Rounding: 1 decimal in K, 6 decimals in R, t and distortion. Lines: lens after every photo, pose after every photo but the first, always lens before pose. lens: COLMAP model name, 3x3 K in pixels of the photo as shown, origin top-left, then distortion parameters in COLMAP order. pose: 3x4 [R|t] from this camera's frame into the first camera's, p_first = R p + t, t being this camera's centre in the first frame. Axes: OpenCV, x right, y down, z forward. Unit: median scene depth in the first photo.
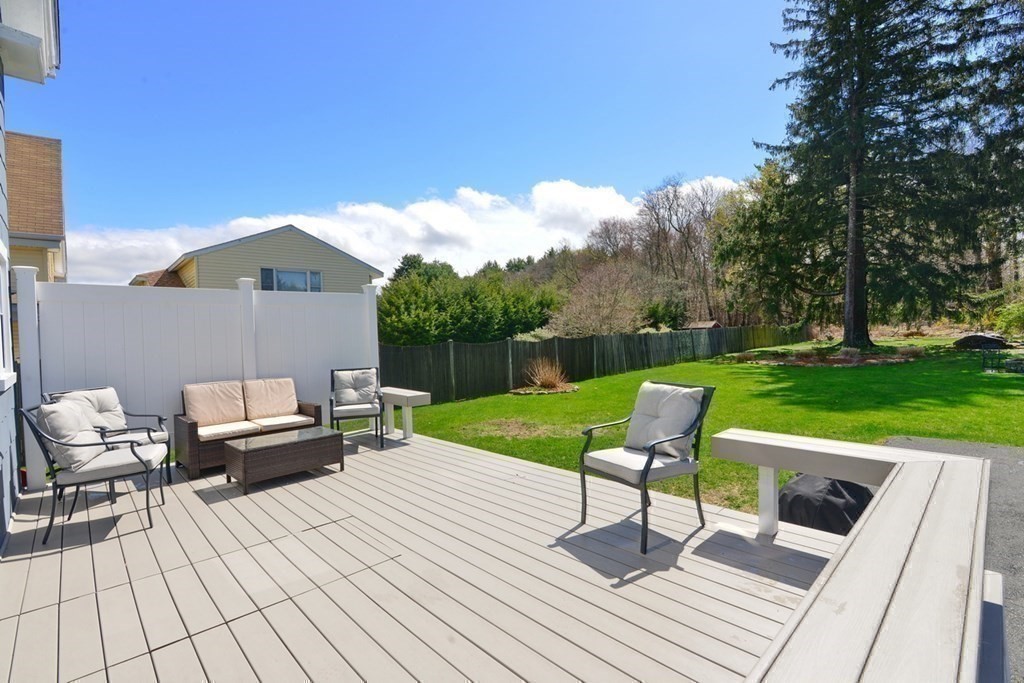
lens RADIAL K [[467.6, 0, 520.6], [0, 467.6, 342.2], [0, 0, 1]] dist [-0.021146, 0.001541]
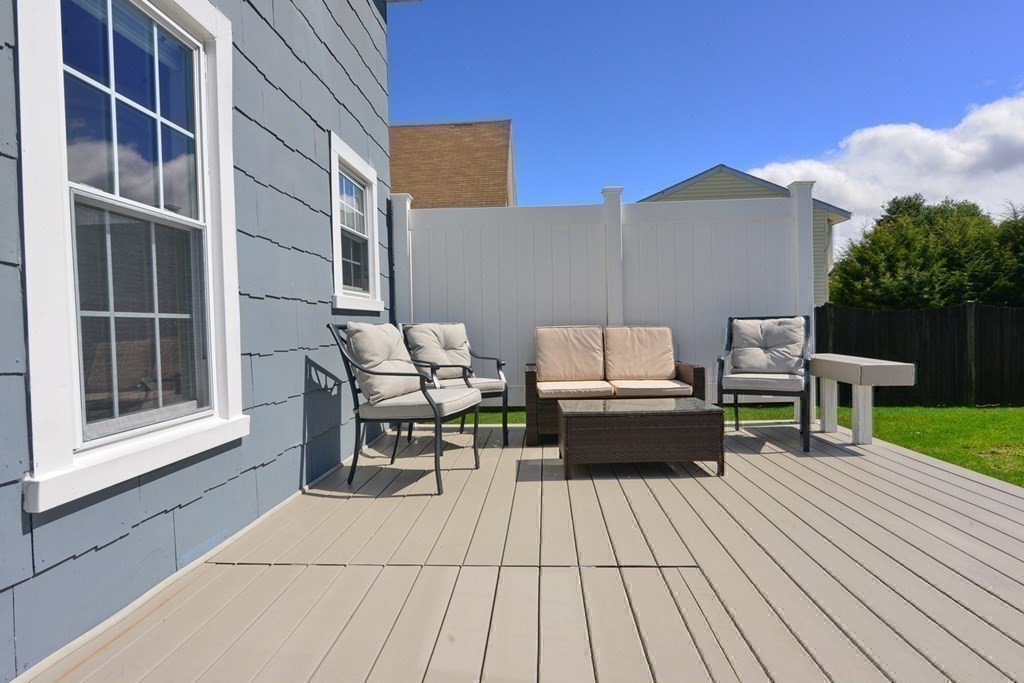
lens RADIAL K [[556.0, 0, 516.9], [0, 556.0, 349.0], [0, 0, 1]] dist [-0.006180, -0.000486]
pose [[0.671768, 0.041420, -0.739603, -0.038426], [-0.010955, 0.998882, 0.045991, 0.071249], [0.740681, -0.022793, 0.671470, 0.279076]]
